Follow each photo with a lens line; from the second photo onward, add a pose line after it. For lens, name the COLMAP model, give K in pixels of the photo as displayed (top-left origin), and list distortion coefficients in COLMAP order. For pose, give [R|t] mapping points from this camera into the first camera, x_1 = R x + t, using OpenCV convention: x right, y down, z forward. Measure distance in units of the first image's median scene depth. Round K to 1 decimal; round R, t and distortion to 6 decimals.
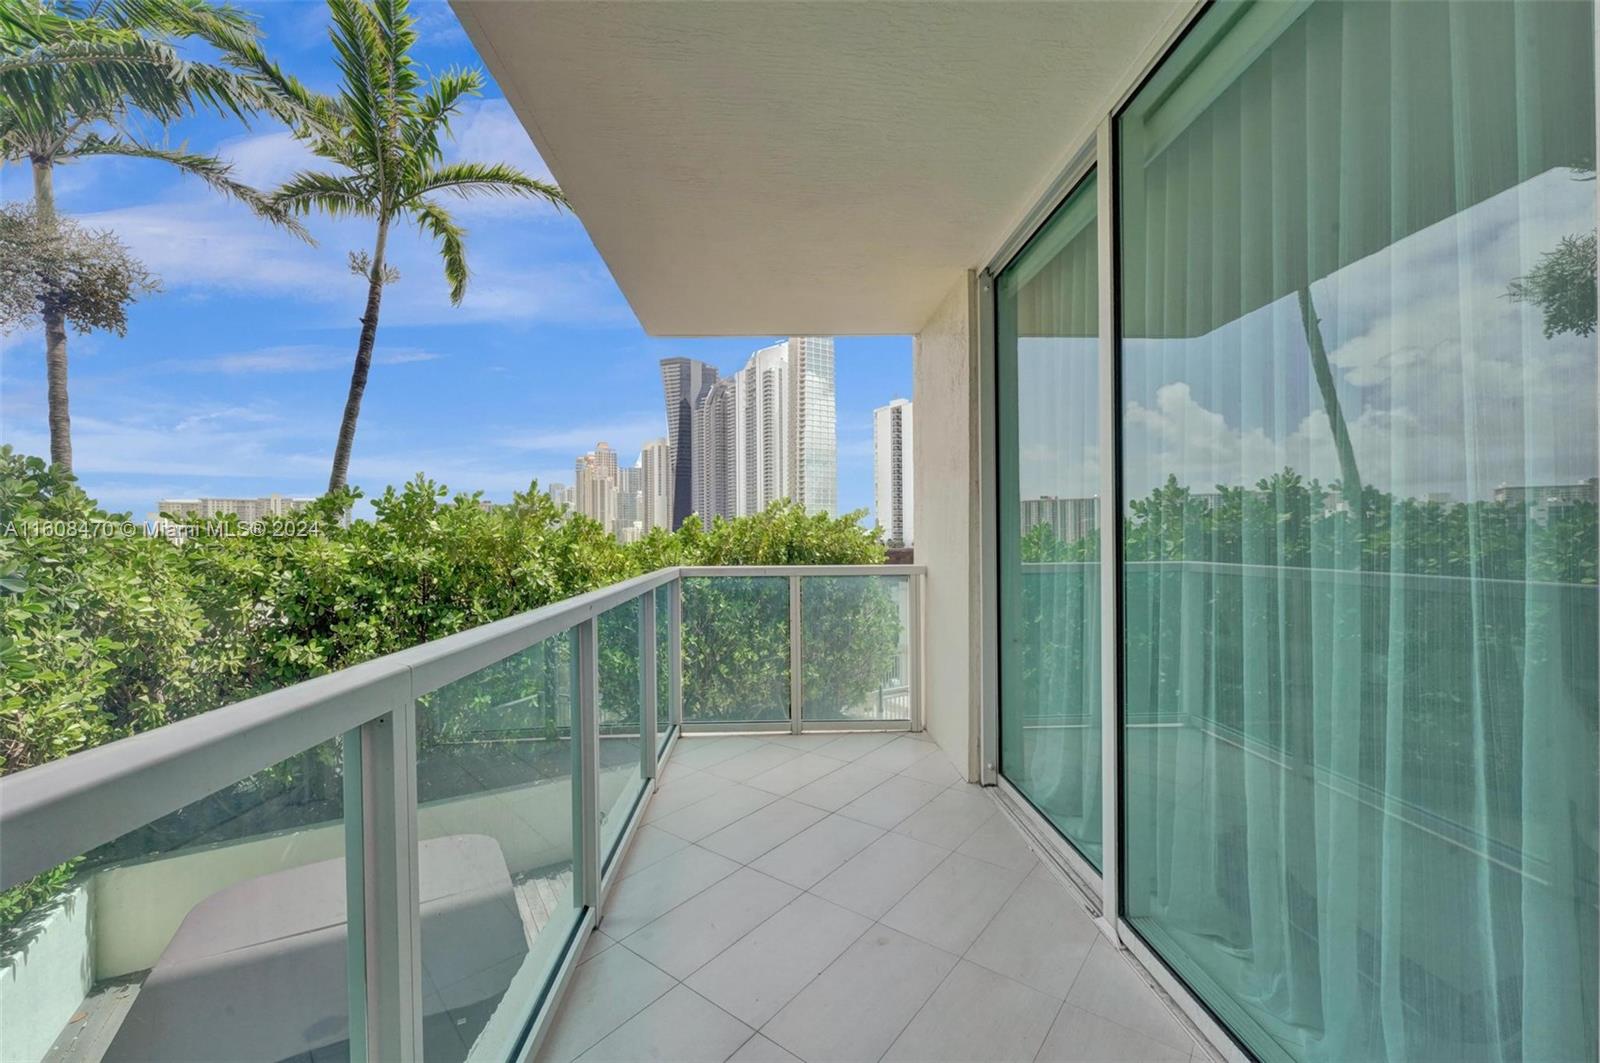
lens RADIAL K [[635.9, 0, 780.1], [0, 635.9, 542.5], [0, 0, 1]] dist [-0.000583, -0.000092]
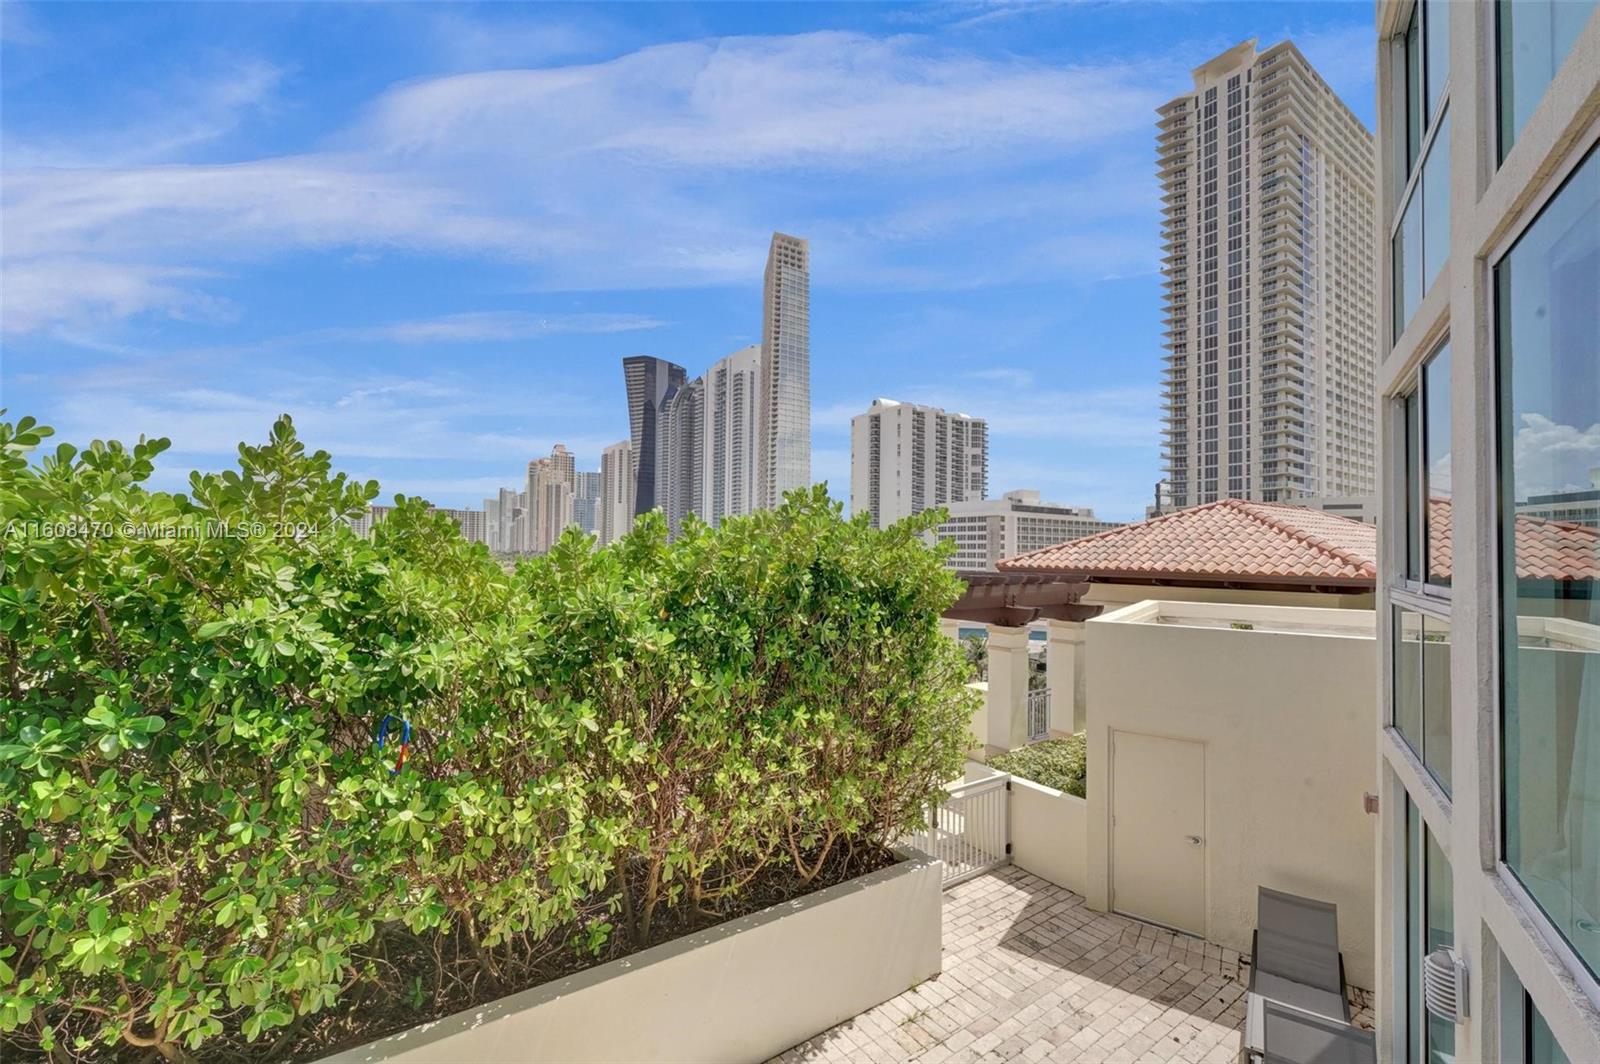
lens RADIAL K [[670.1, 0, 800.0], [0, 670.1, 532.0], [0, 0, 1]] dist [-0.000193, -0.000005]
pose [[0.996781, 0.021320, 0.077283, -0.059777], [-0.018558, 0.999169, -0.036293, -0.008649], [-0.077993, 0.034742, 0.996348, 0.515638]]
